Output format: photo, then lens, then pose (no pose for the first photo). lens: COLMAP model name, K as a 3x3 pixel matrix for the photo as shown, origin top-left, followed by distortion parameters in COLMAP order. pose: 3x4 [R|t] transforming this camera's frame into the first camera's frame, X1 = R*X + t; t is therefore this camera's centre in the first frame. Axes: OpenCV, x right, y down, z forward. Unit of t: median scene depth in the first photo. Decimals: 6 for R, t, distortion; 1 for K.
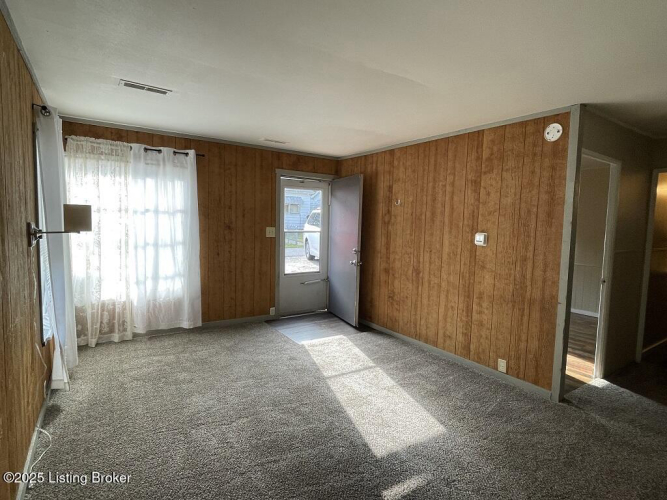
lens RADIAL K [[359.8, 0, 328.2], [0, 359.8, 251.1], [0, 0, 1]] dist [-0.003875, 0.006632]
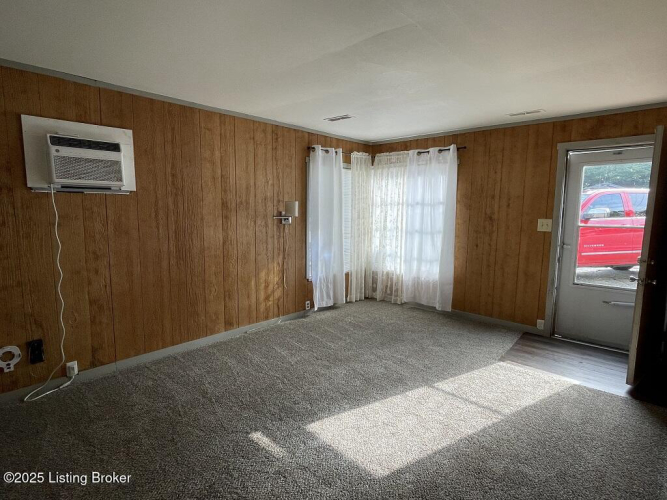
lens RADIAL K [[359.8, 0, 326.8], [0, 359.8, 250.9], [0, 0, 1]] dist [-0.003875, 0.006632]
pose [[0.235394, 0.089802, -0.967742, 0.589868], [-0.086454, 0.993710, 0.071182, -0.012903], [0.968047, 0.066909, 0.241677, 0.401588]]
